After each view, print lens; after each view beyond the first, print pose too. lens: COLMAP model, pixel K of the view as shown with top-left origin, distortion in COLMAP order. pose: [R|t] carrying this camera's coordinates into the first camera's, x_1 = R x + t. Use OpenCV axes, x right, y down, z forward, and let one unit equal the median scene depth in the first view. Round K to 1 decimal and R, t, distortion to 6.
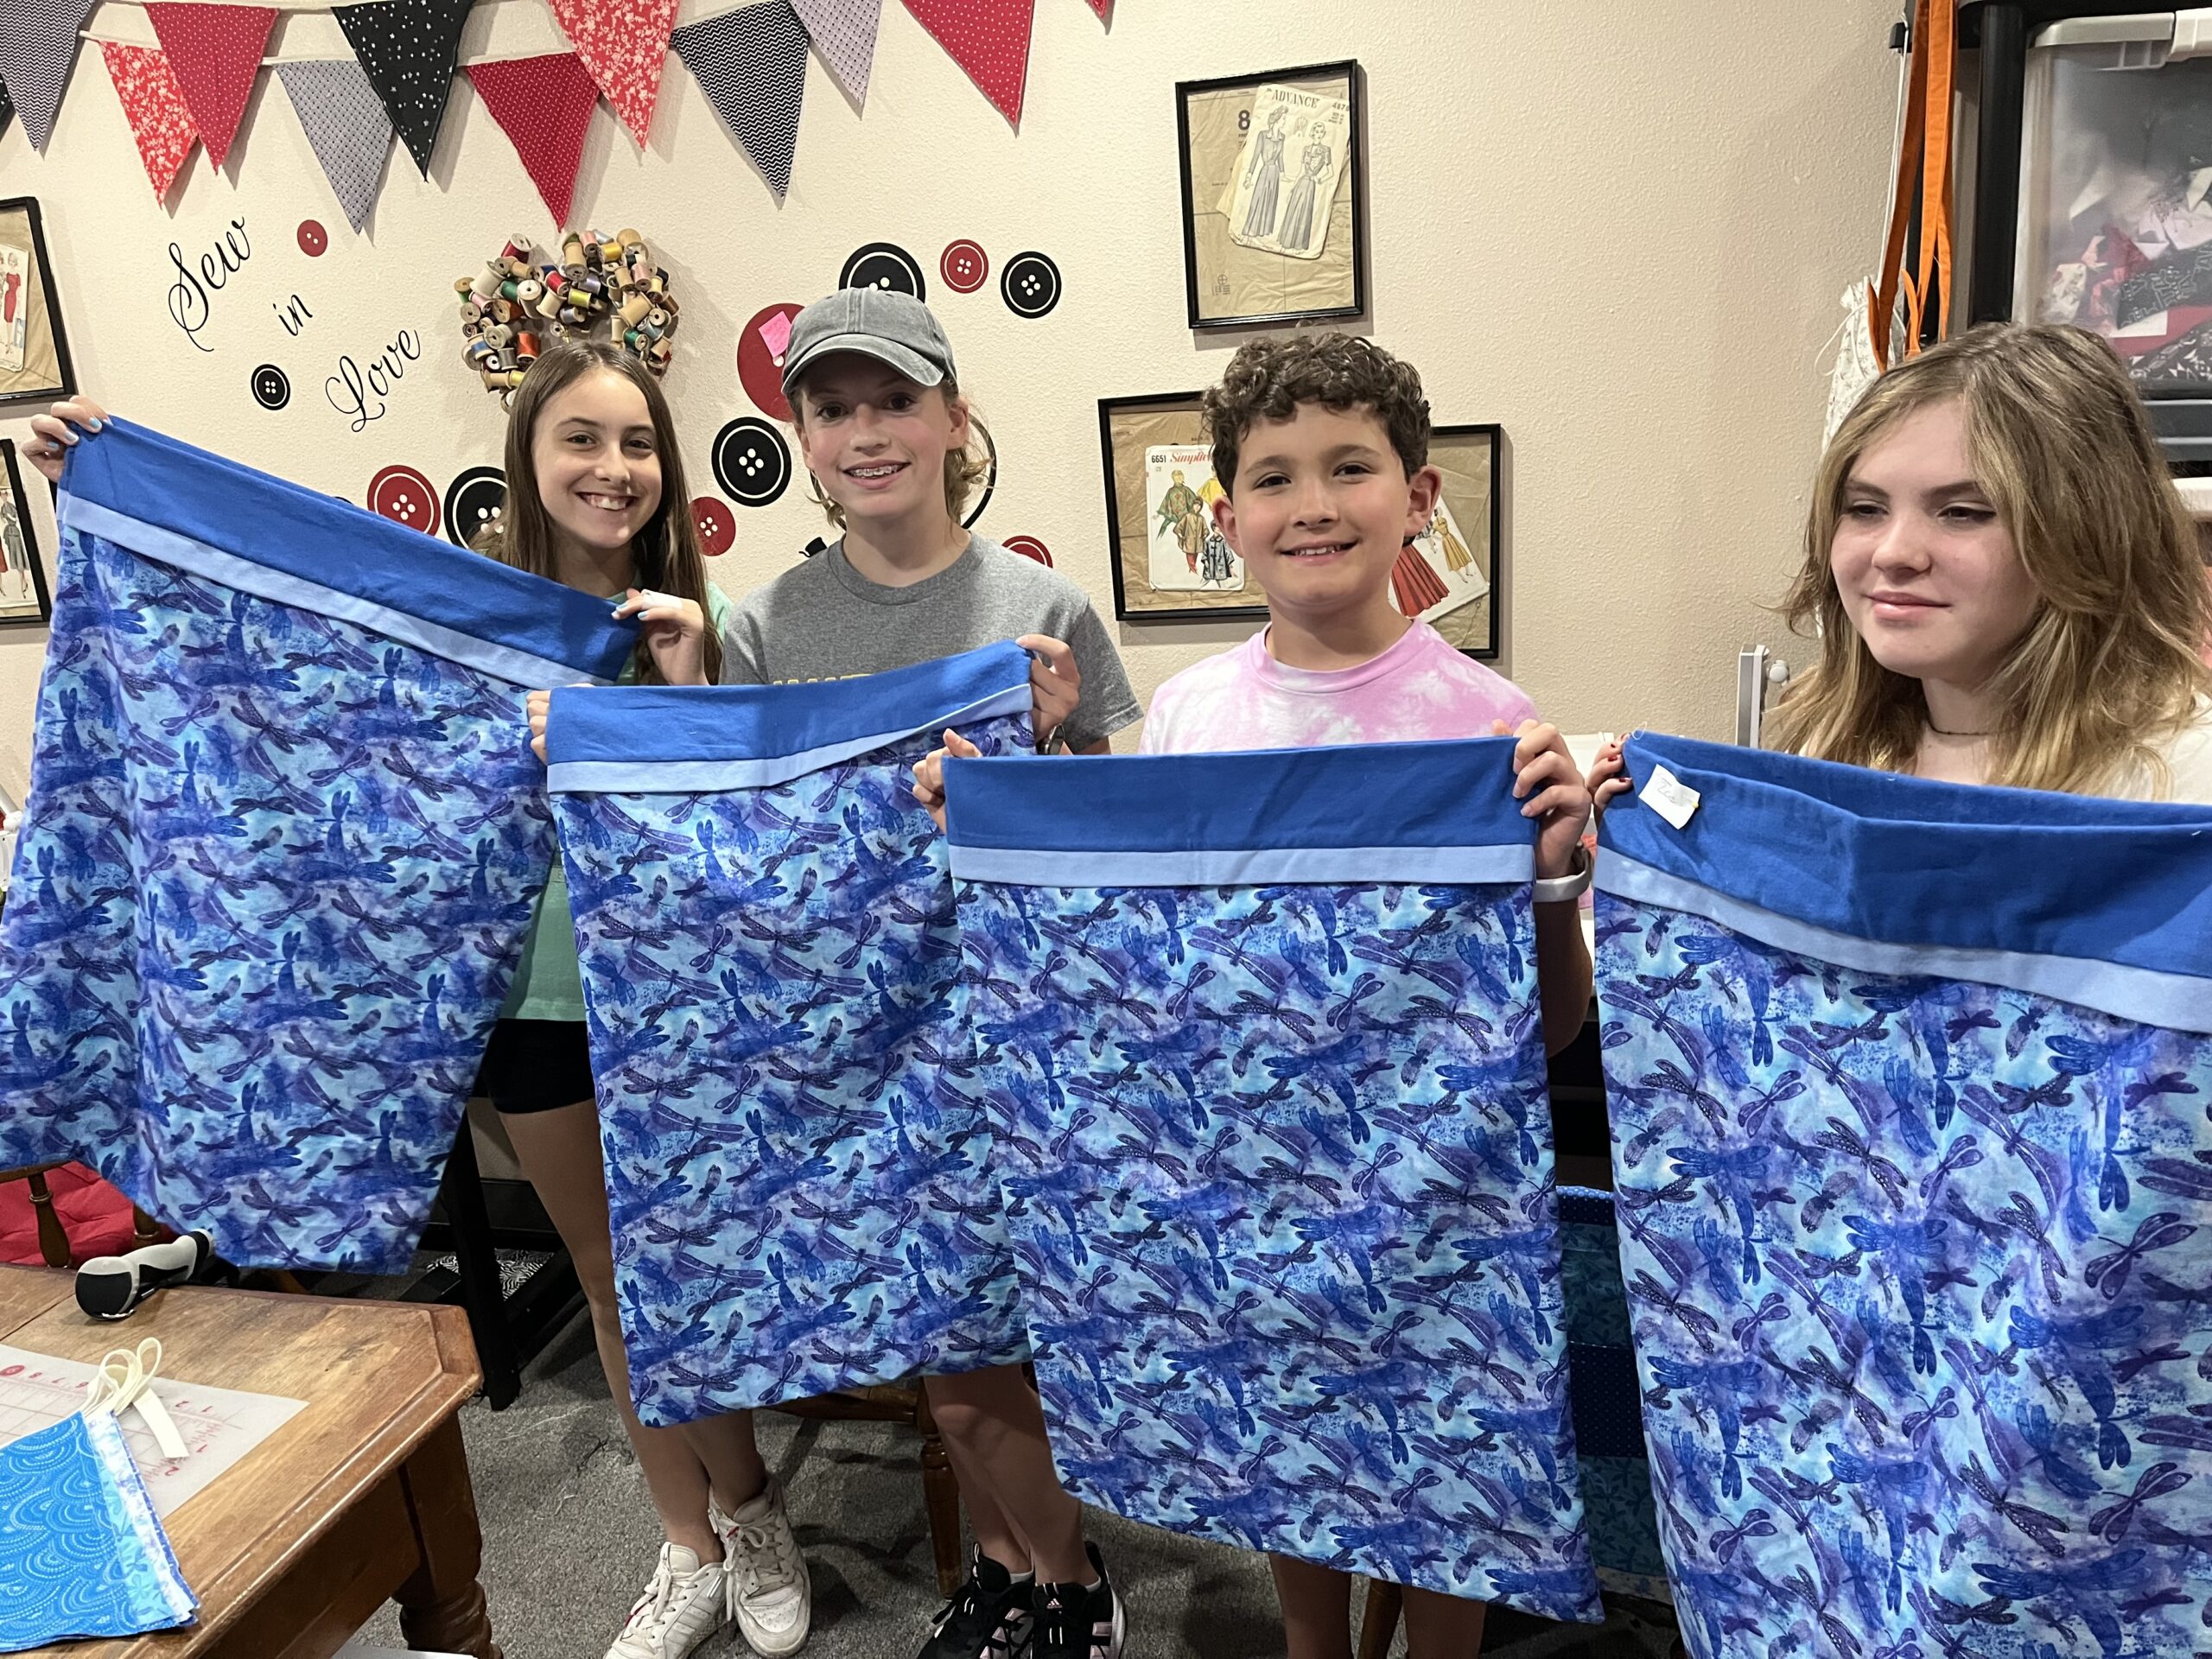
lens RADIAL K [[1668.5, 0, 1100.8], [0, 1668.5, 824.5], [0, 0, 1]] dist [0.070510, -0.093790]
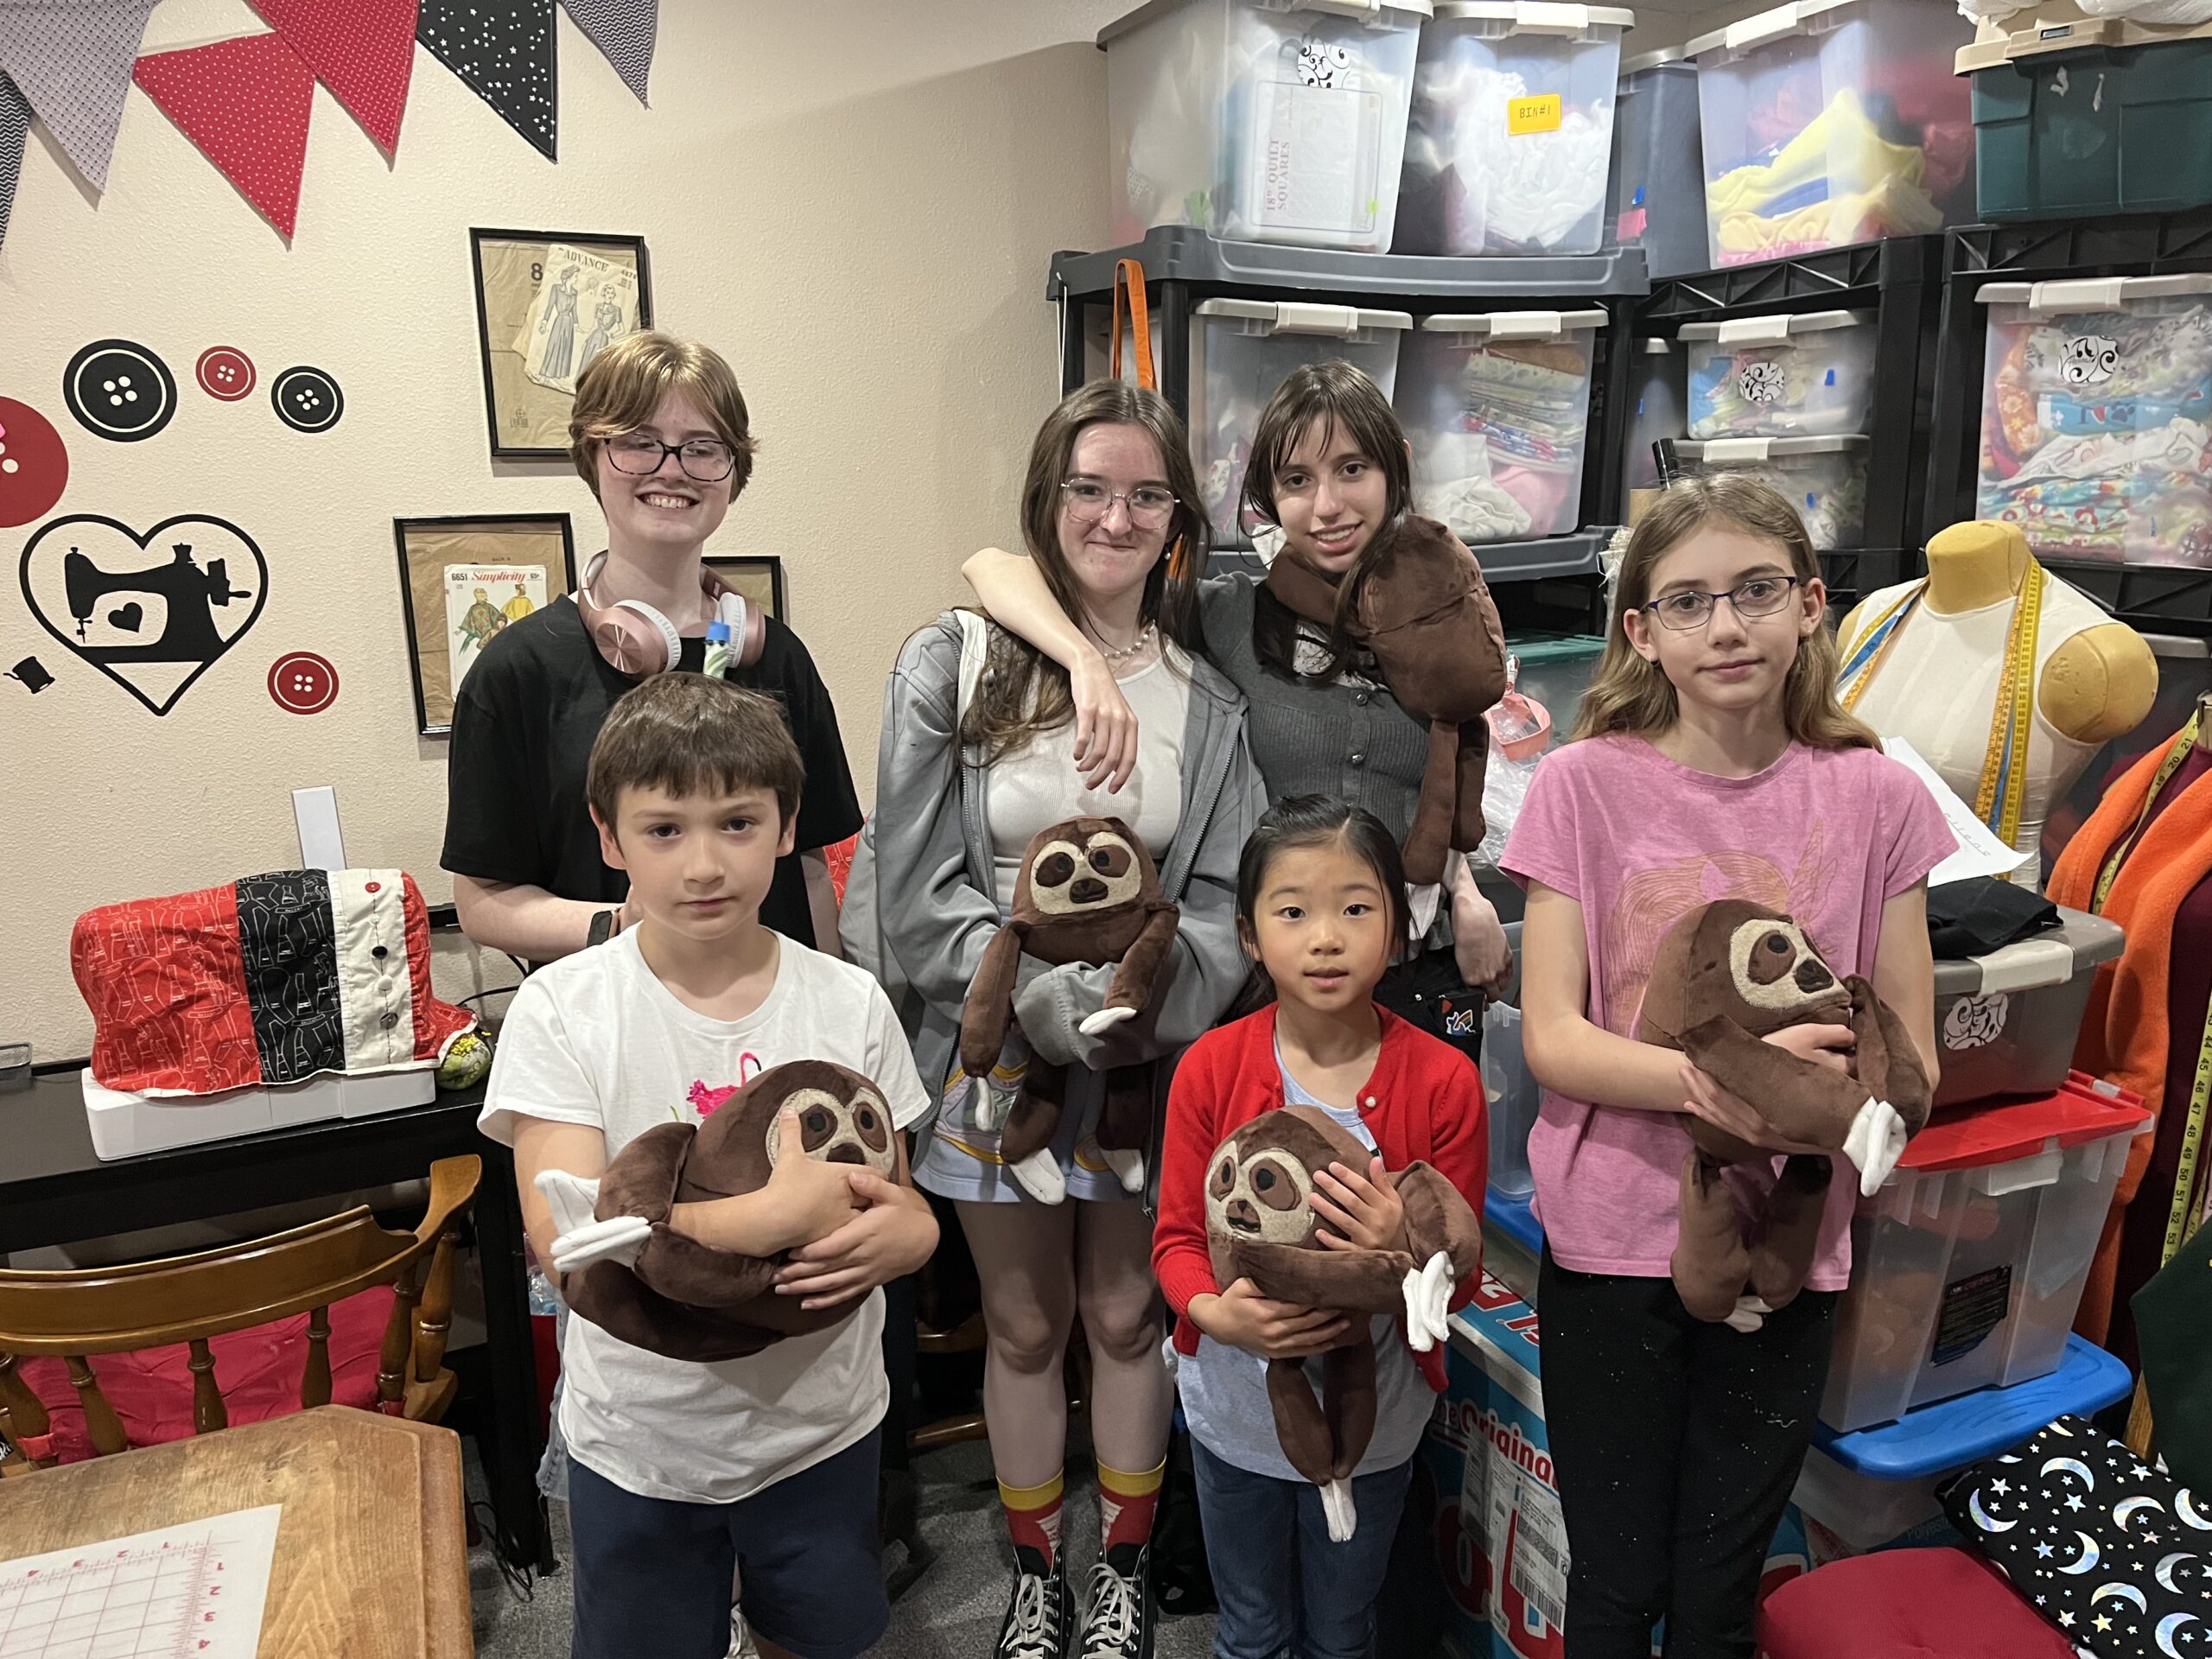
lens RADIAL K [[1668.5, 0, 1124.9], [0, 1668.5, 840.9], [0, 0, 1]] dist [0.070510, -0.093790]
pose [[0.759386, -0.073503, 0.646475, -0.333734], [0.131318, 0.990465, -0.041640, 0.038025], [-0.637251, 0.116514, 0.761798, -0.026593]]
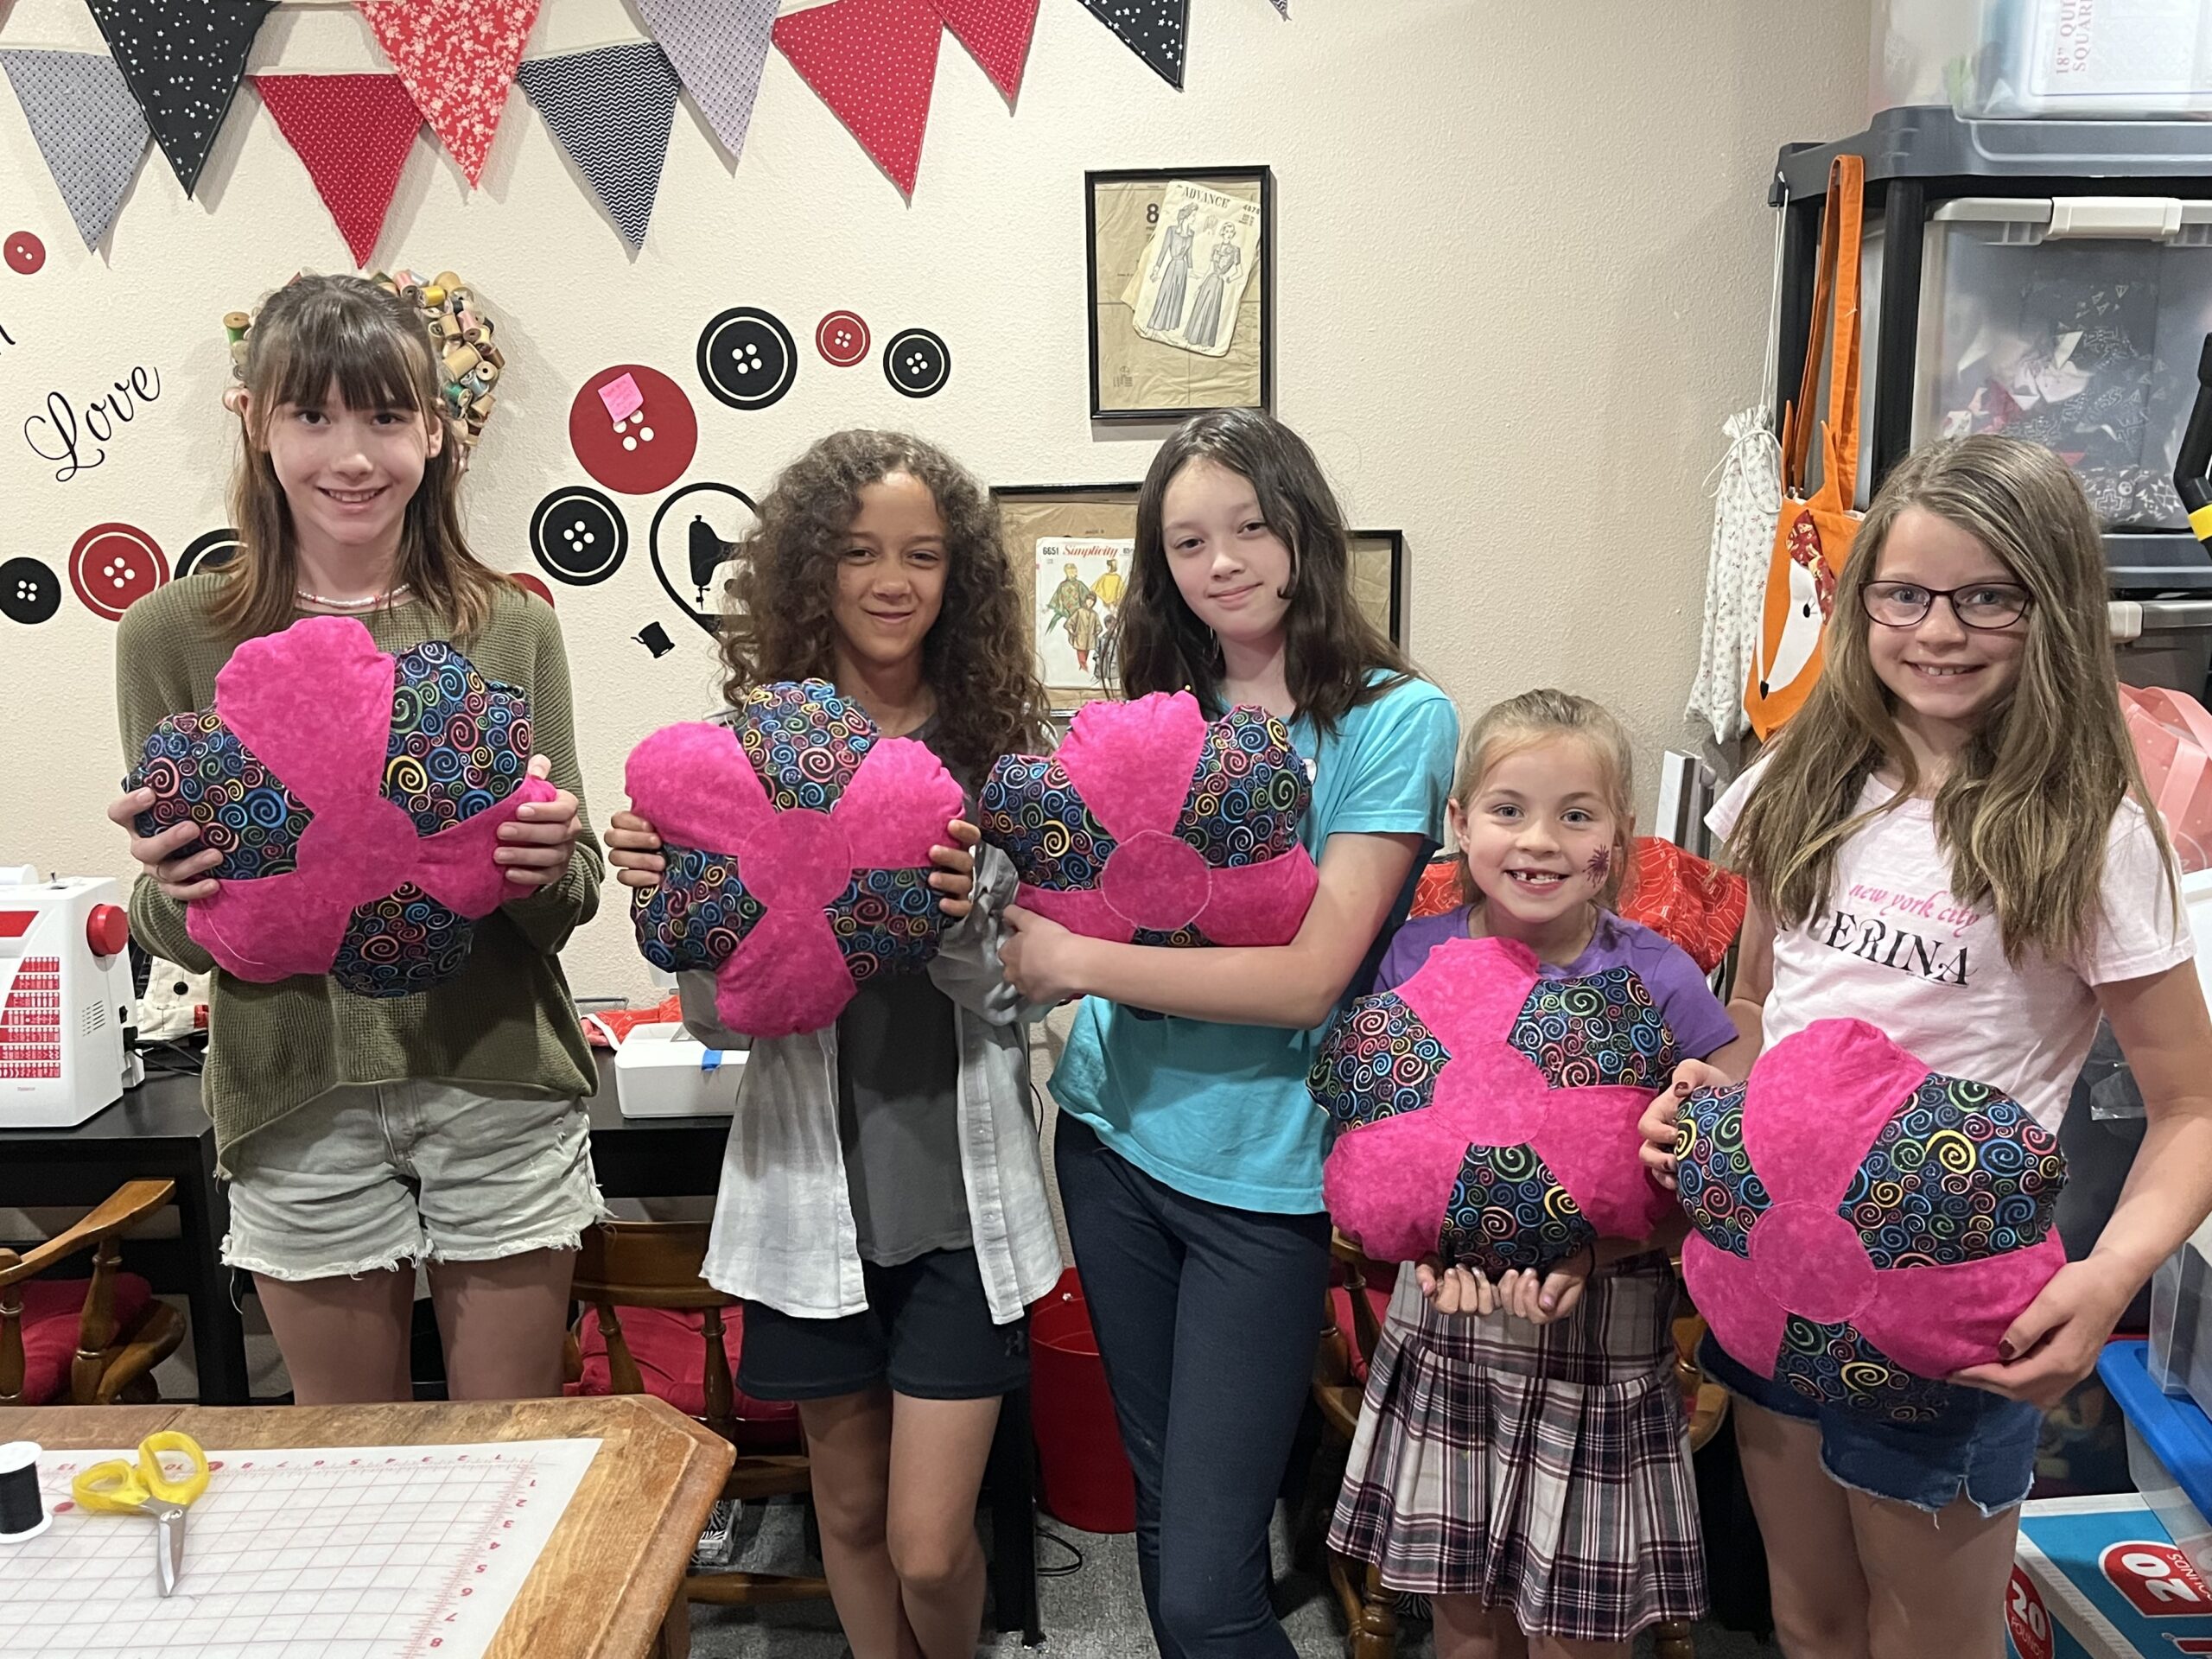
lens RADIAL K [[2067.4, 0, 1109.5], [0, 2067.4, 844.2], [0, 0, 1]] dist [0.031526, 0.000000]
pose [[0.968675, 0.003614, 0.248306, -0.221855], [0.015981, 0.996914, -0.076852, 0.037330], [-0.247817, 0.078413, 0.965628, -0.121855]]
